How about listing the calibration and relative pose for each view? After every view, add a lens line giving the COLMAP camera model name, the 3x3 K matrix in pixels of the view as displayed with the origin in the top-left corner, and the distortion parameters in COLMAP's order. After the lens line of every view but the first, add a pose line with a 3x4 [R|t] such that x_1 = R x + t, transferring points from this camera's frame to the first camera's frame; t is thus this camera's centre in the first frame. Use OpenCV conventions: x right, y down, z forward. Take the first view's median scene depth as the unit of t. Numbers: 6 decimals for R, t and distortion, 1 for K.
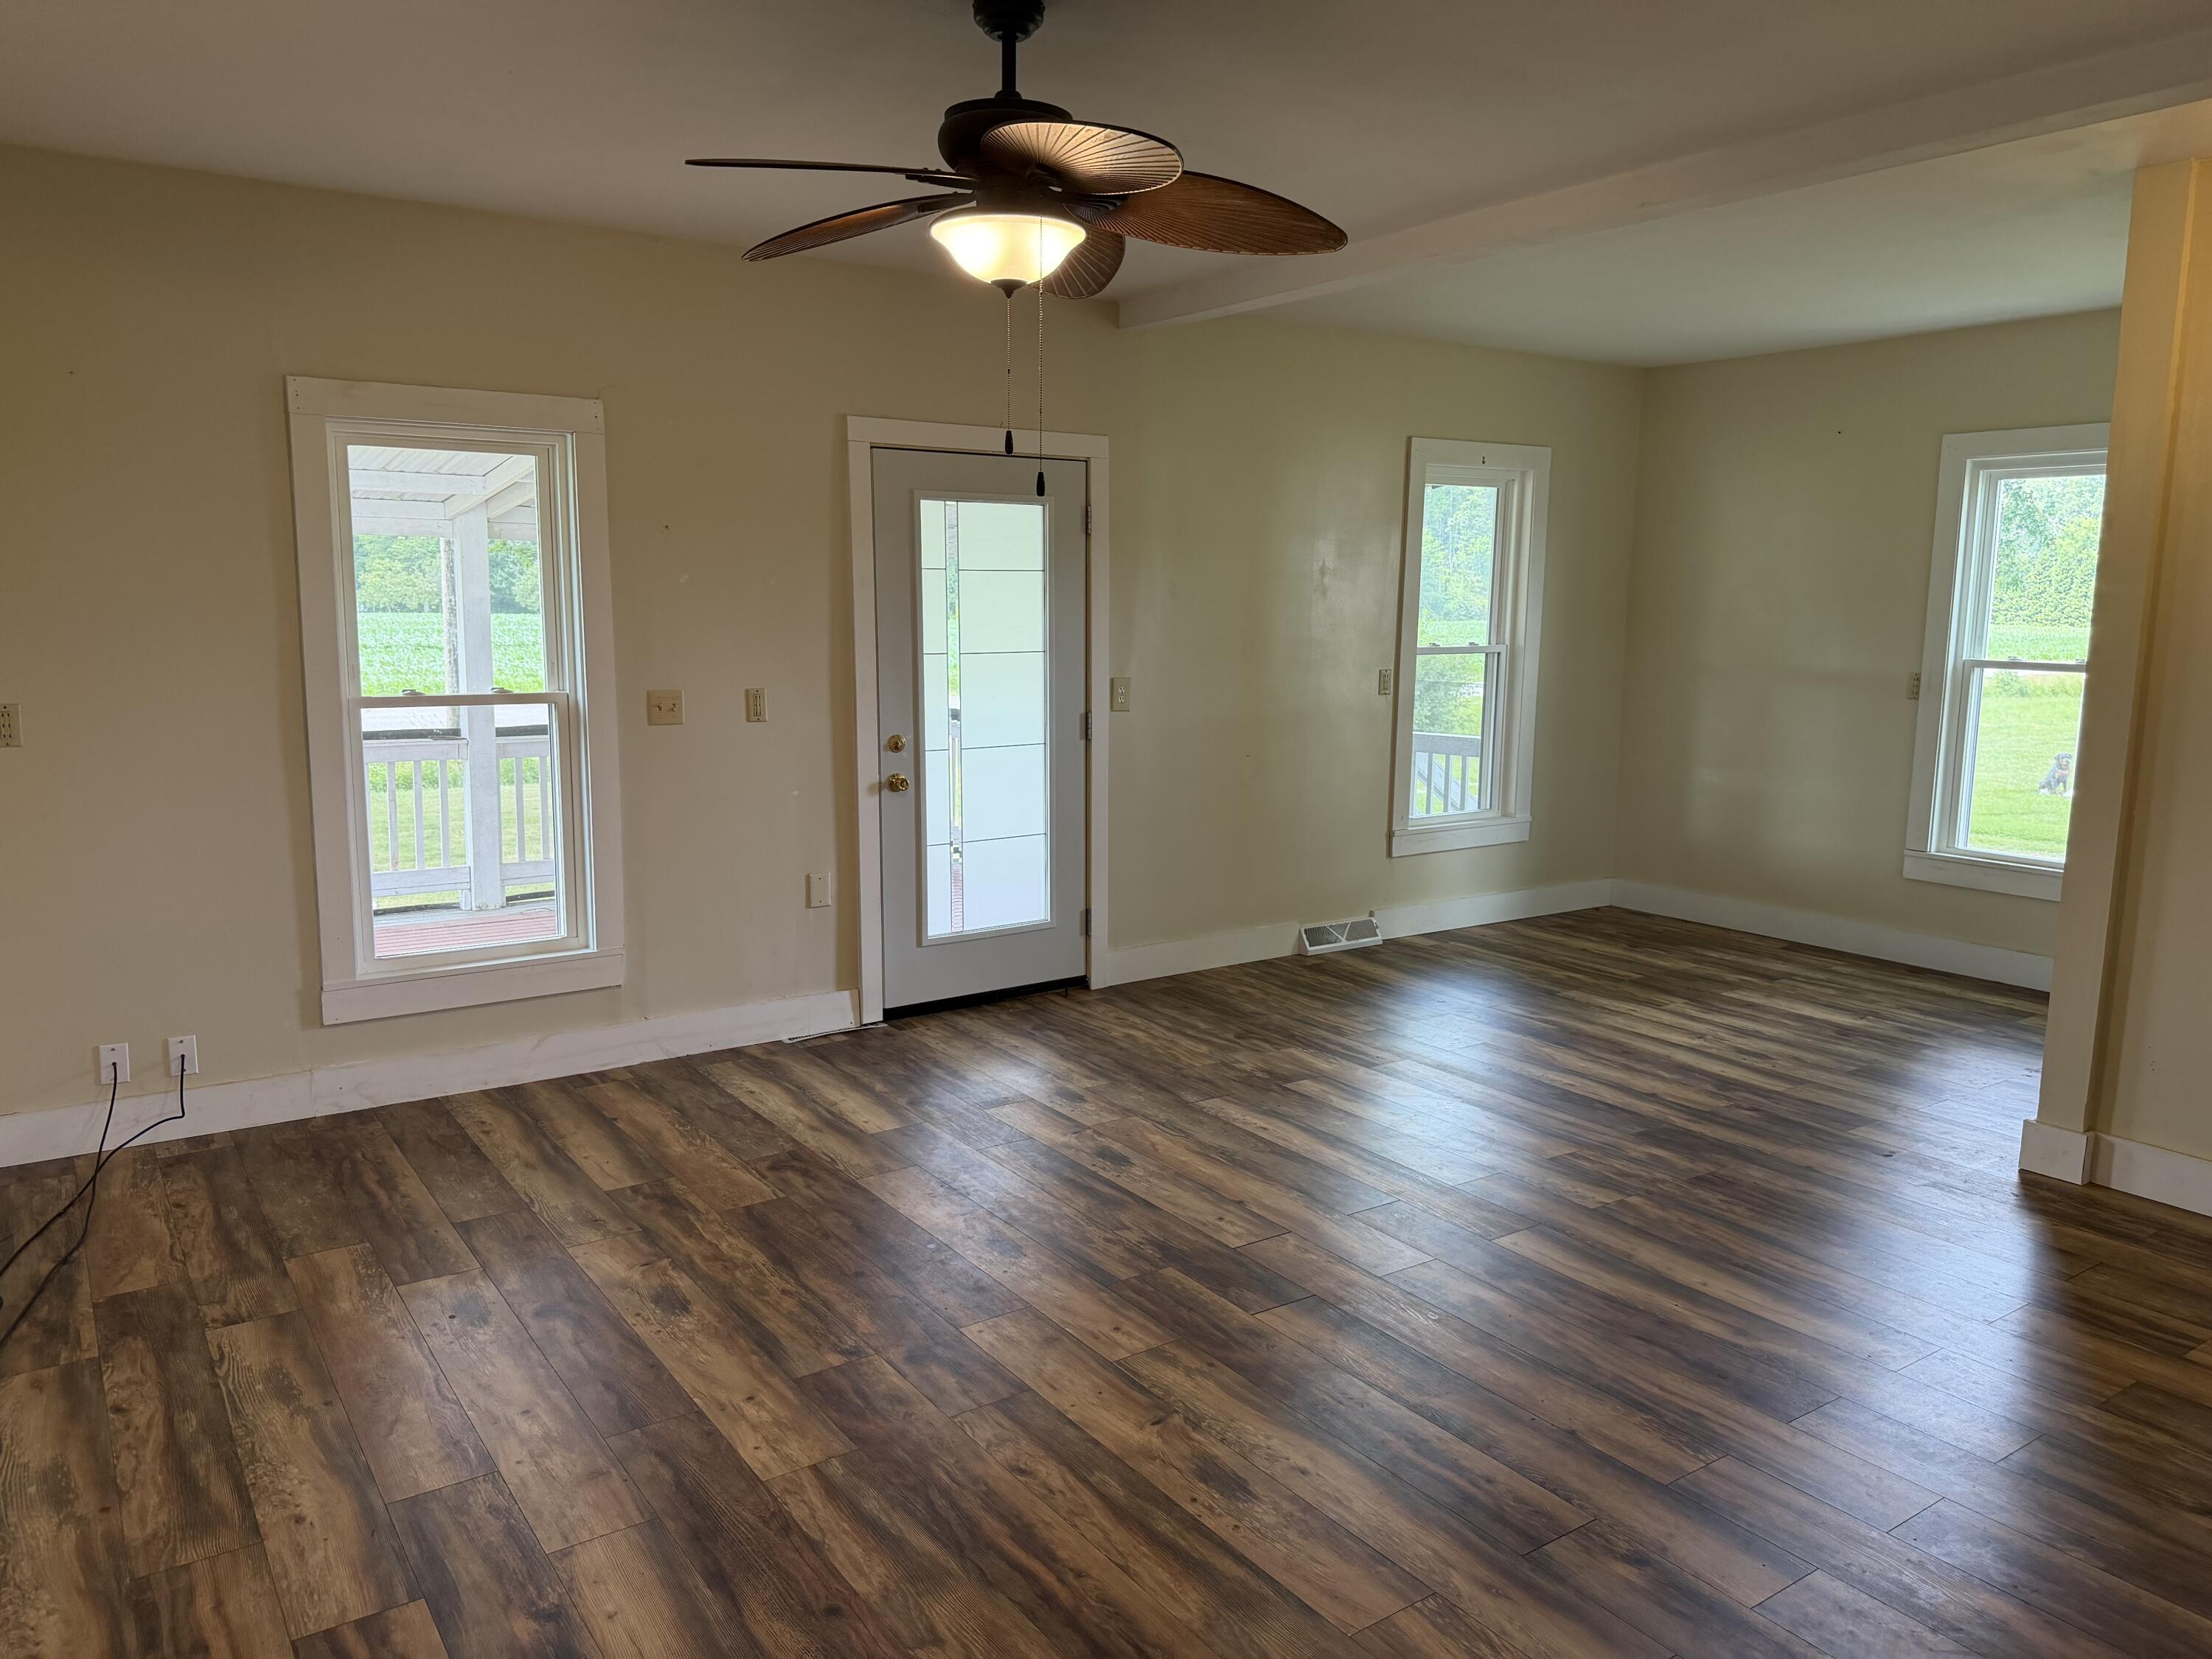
lens RADIAL K [[1551.1, 0, 1096.6], [0, 1551.1, 826.9], [0, 0, 1]] dist [0.075553, -0.101345]
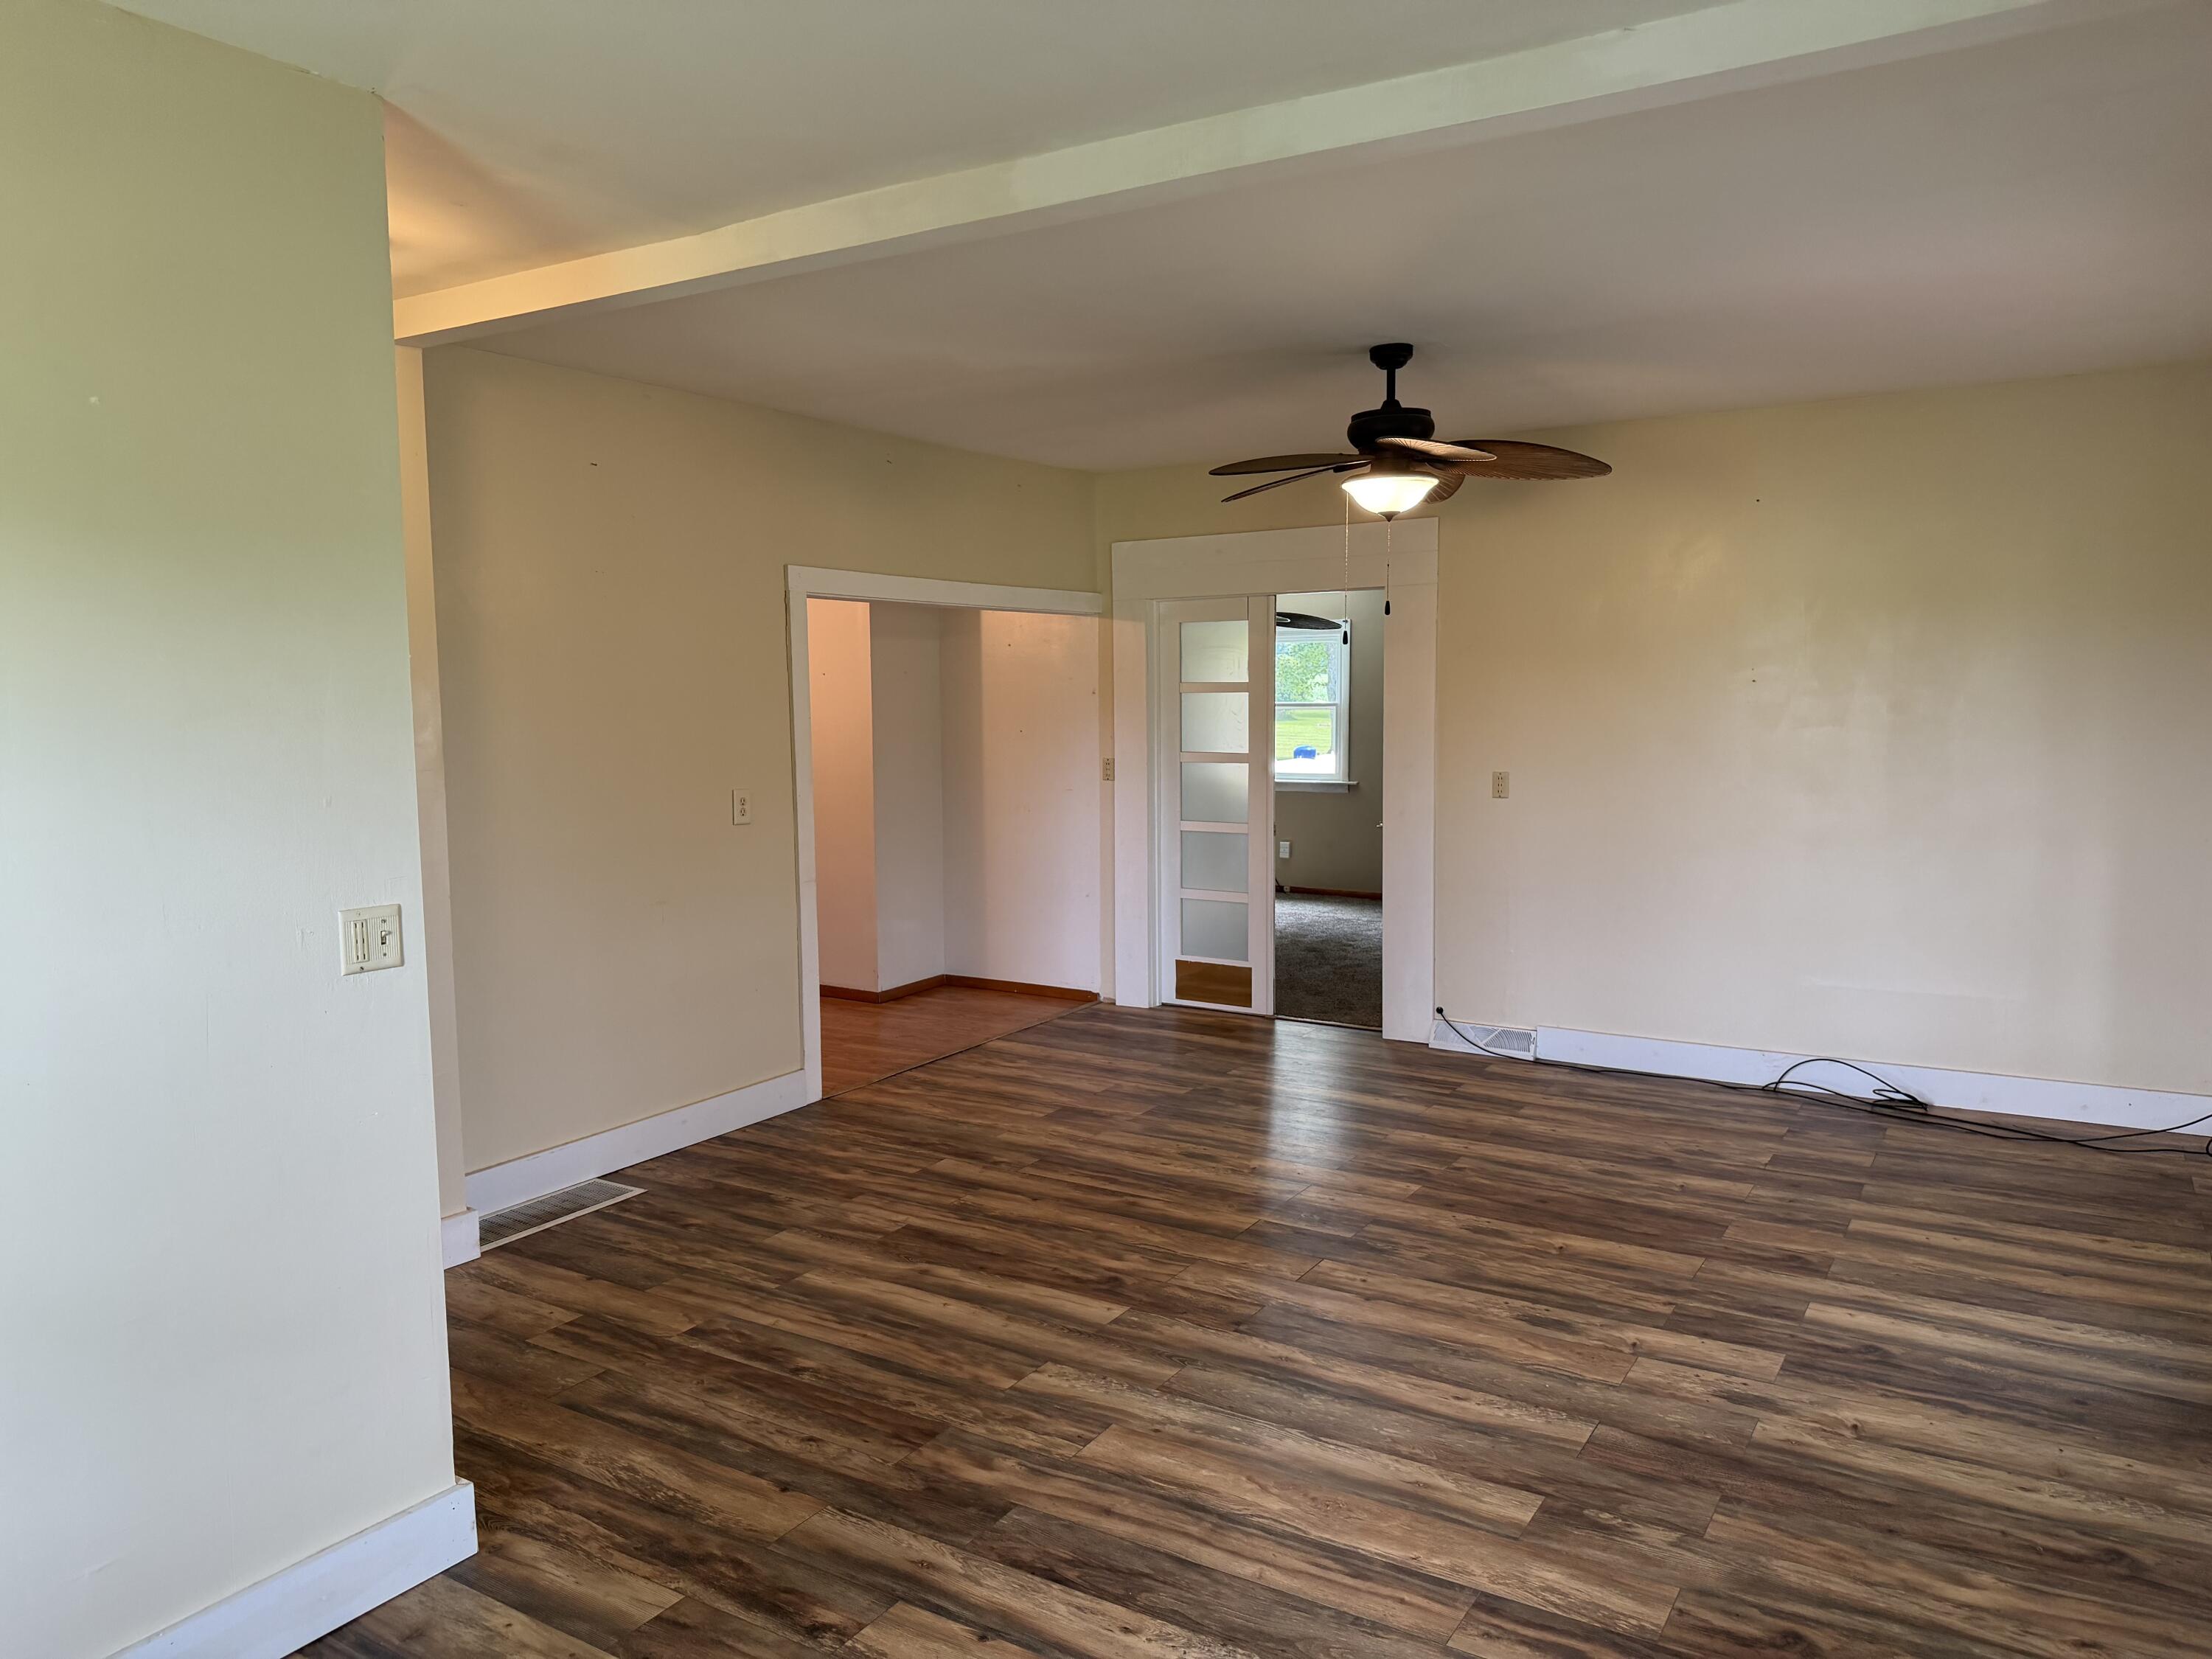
lens RADIAL K [[1551.1, 0, 1096.6], [0, 1551.1, 826.9], [0, 0, 1]] dist [0.075553, -0.101345]
pose [[-0.918277, 0.039365, -0.393977, 0.591155], [-0.055968, 0.972149, 0.227585, -0.257600], [0.391963, 0.231036, -0.890498, 1.620499]]
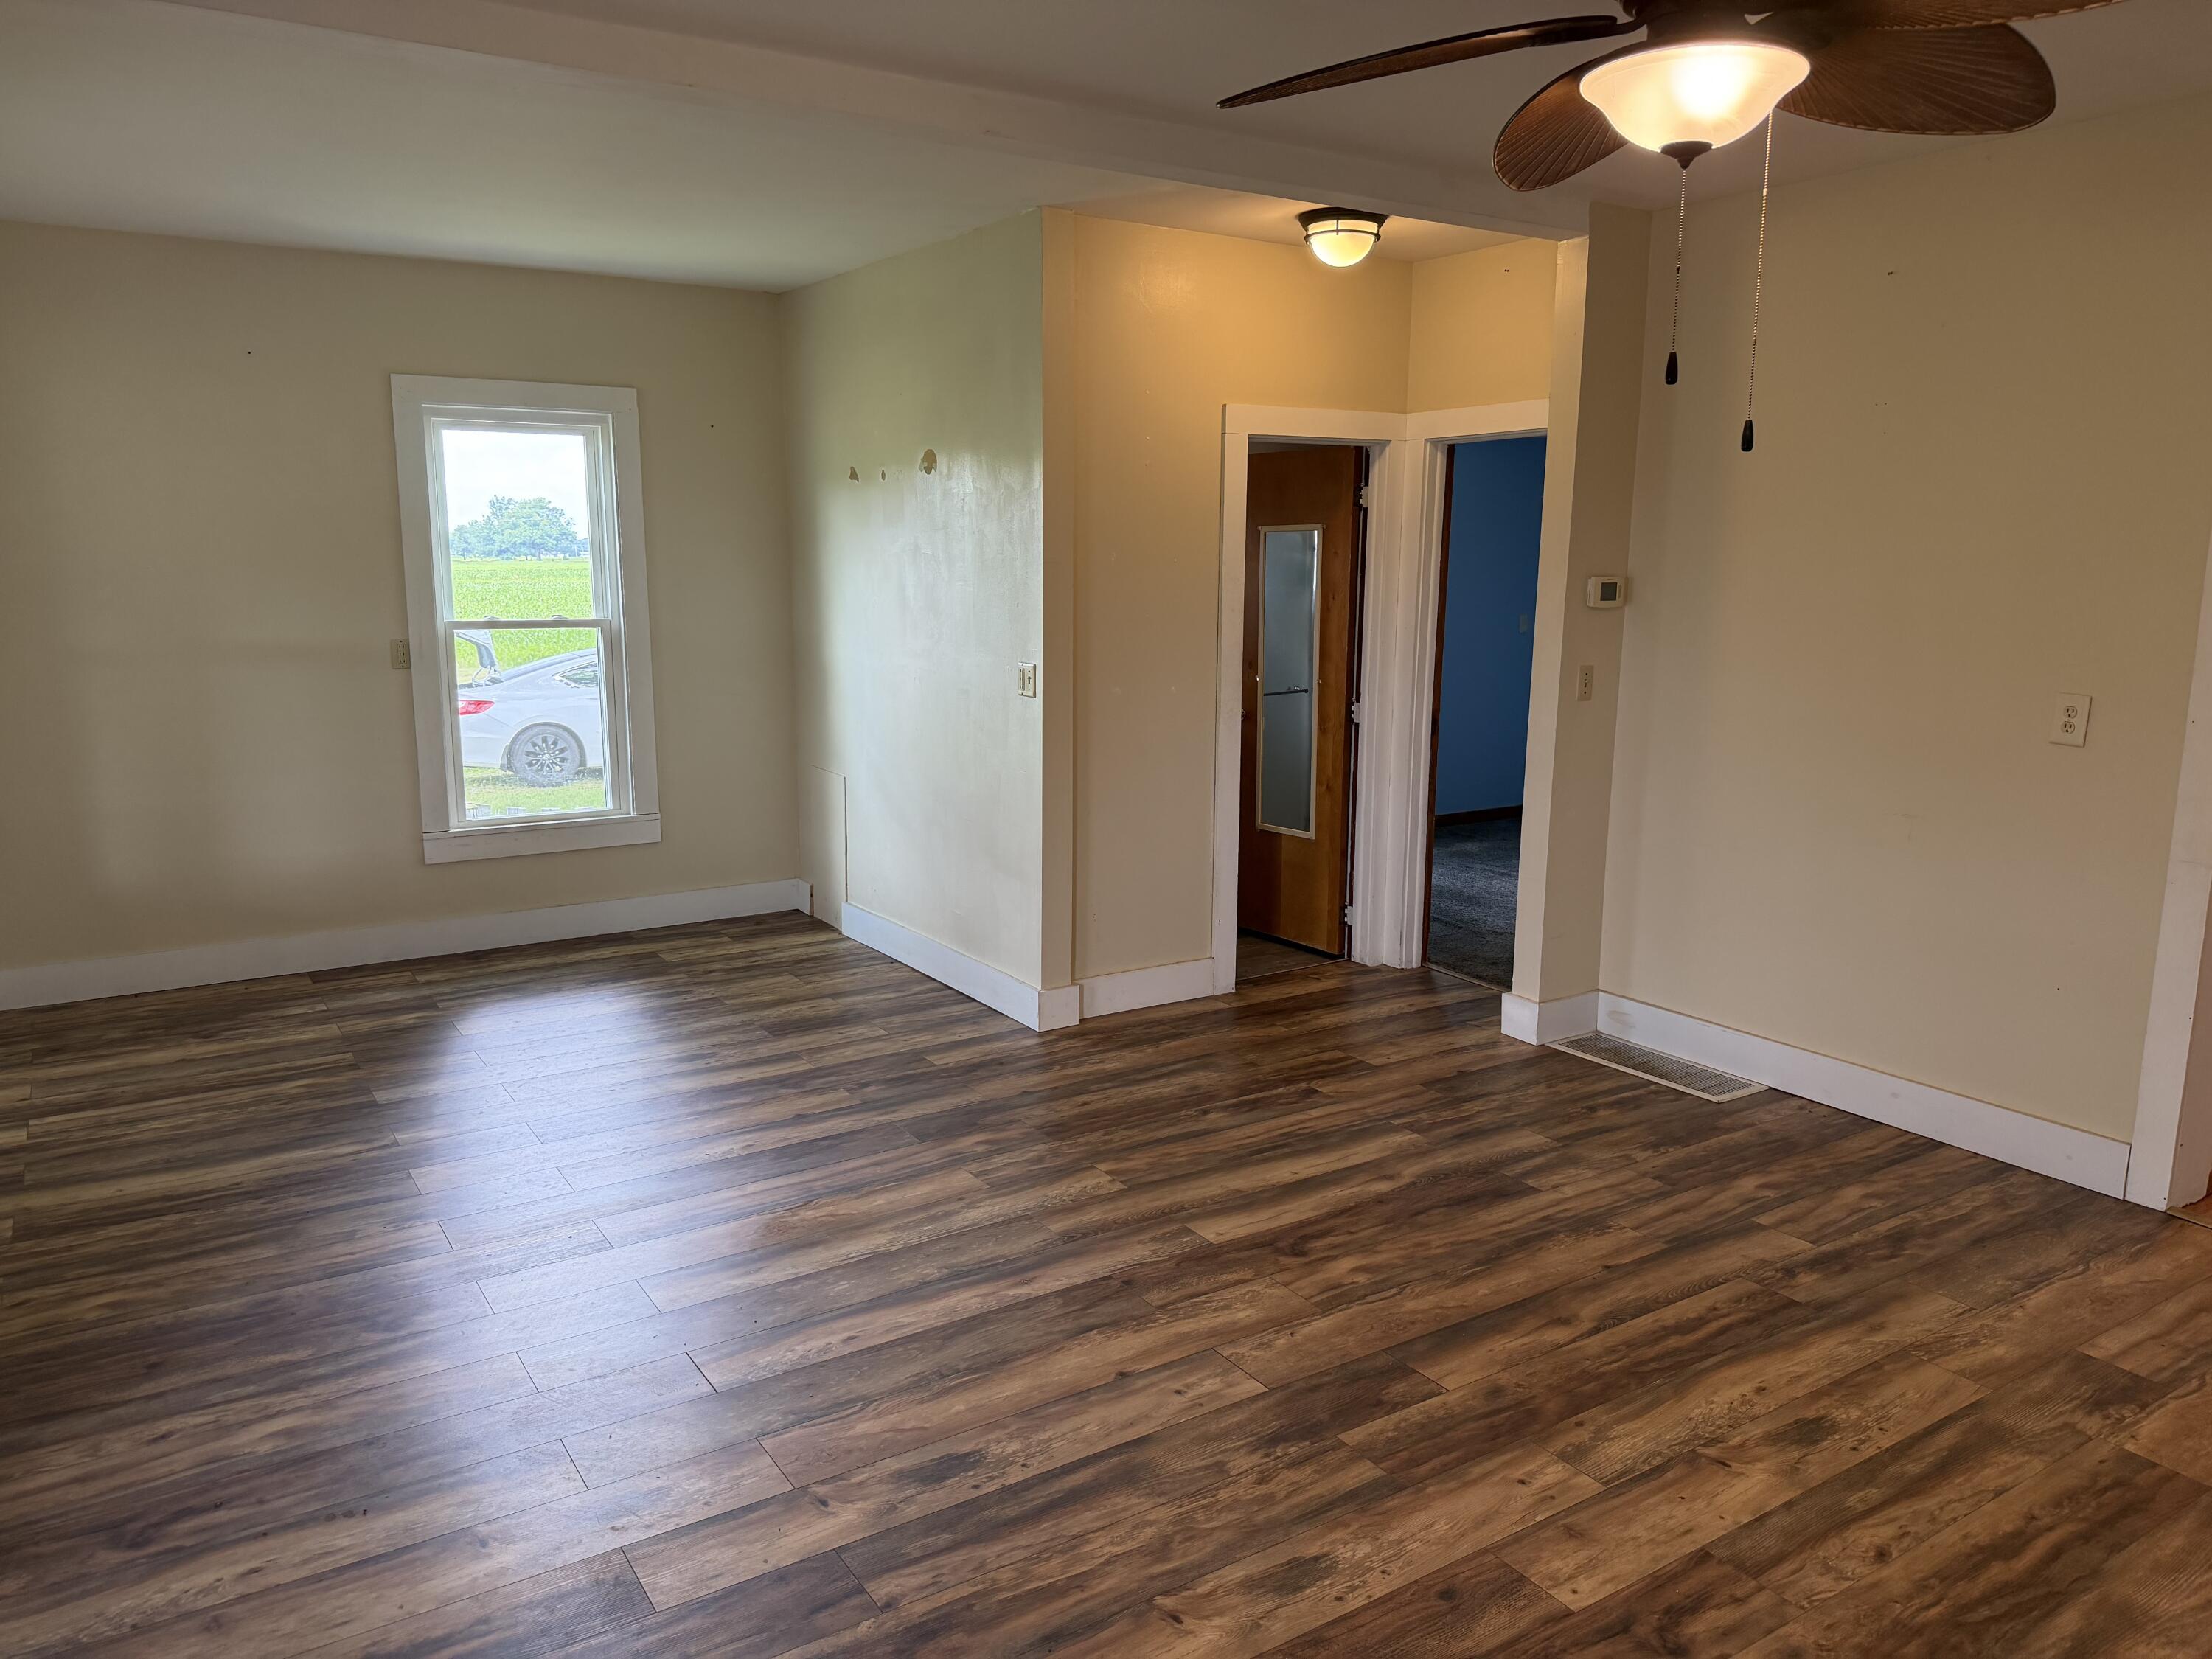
lens RADIAL K [[1551.1, 0, 1096.6], [0, 1551.1, 826.9], [0, 0, 1]] dist [0.075553, -0.101345]
pose [[0.029956, -0.182896, 0.982676, -0.558261], [0.143952, 0.973658, 0.176829, -0.142510], [-0.989131, 0.136162, 0.055495, 0.855551]]
